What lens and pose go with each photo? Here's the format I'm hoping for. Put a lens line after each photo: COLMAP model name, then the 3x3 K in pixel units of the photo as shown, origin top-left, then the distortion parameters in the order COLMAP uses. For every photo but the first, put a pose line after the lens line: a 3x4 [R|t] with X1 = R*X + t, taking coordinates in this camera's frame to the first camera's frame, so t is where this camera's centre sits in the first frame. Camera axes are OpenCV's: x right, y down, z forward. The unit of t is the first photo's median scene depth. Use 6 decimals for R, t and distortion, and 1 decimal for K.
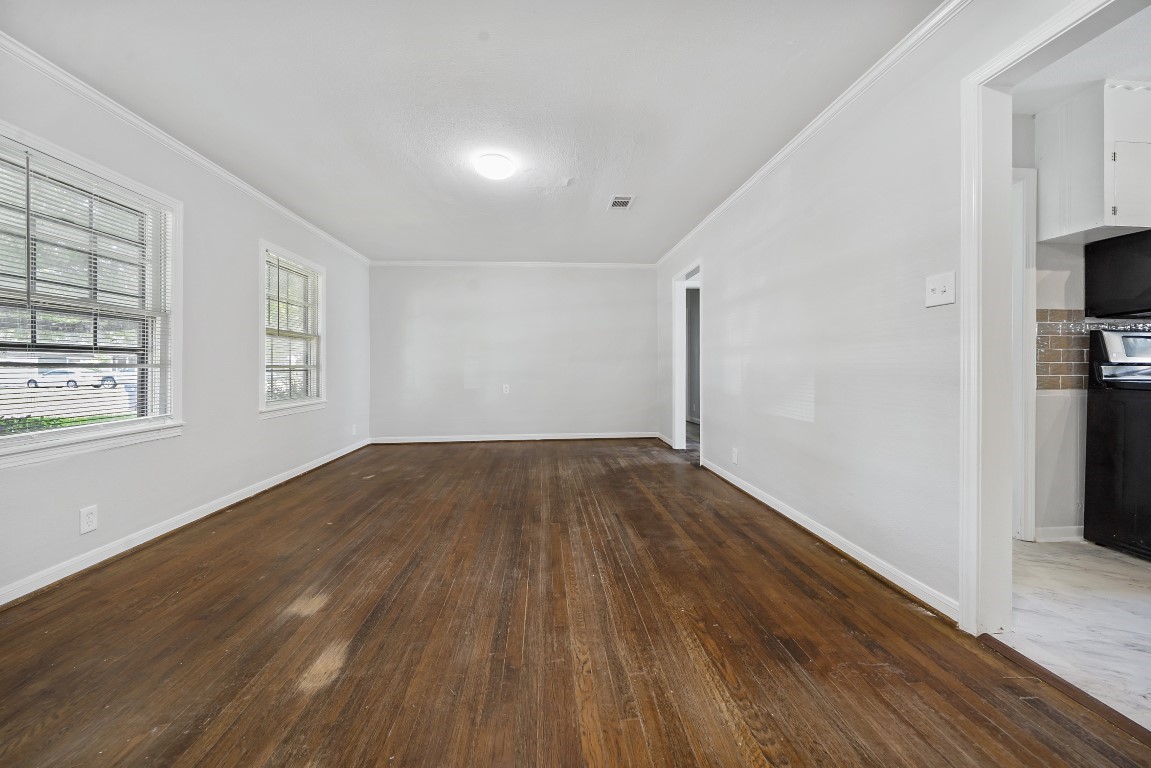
lens RADIAL K [[422.4, 0, 572.6], [0, 422.4, 372.2], [0, 0, 1]] dist [-0.000764, -0.000171]
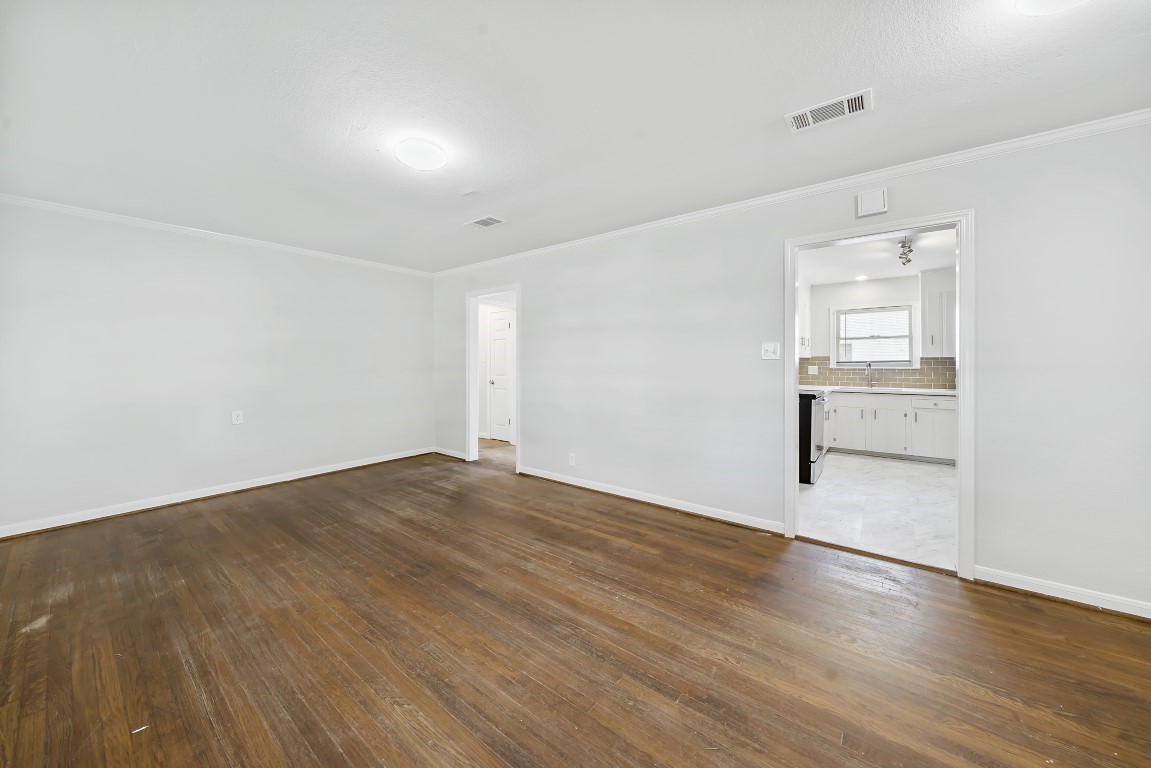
lens RADIAL K [[413.3, 0, 566.9], [0, 413.3, 364.7], [0, 0, 1]] dist [-0.001067, -0.000097]
pose [[0.673627, -0.004445, 0.739059, -0.760023], [0.007650, 0.999970, -0.000958, -0.108614], [-0.739032, 0.006299, 0.673641, 0.347910]]
